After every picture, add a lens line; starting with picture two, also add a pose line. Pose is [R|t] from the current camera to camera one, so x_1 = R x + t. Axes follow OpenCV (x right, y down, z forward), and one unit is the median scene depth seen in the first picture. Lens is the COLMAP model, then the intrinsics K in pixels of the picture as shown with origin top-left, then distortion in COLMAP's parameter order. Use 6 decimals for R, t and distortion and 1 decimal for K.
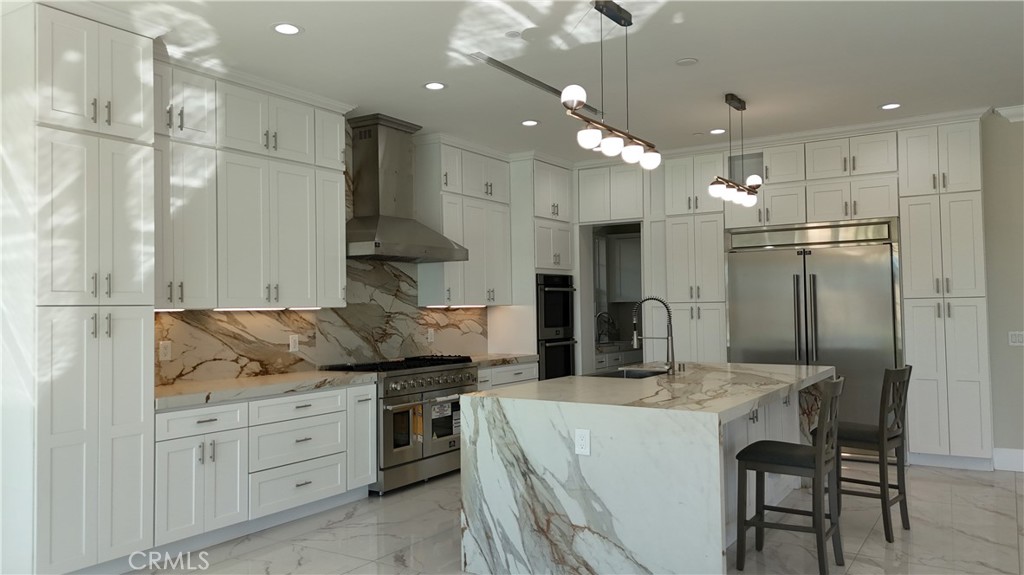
lens RADIAL K [[748.1, 0, 505.6], [0, 748.1, 289.1], [0, 0, 1]] dist [0.046389, -0.005269]
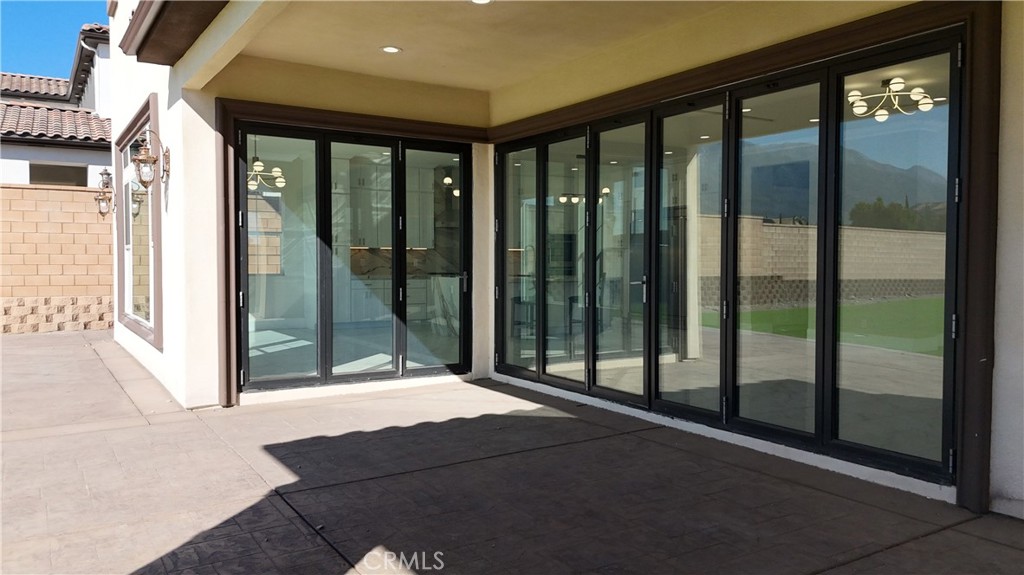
lens RADIAL K [[748.1, 0, 505.6], [0, 748.1, 289.1], [0, 0, 1]] dist [0.046389, -0.005269]
pose [[0.913632, 0.032008, -0.405280, 0.852997], [-0.002904, 0.997384, 0.072223, -0.017665], [0.406531, -0.064808, 0.911335, -0.979594]]
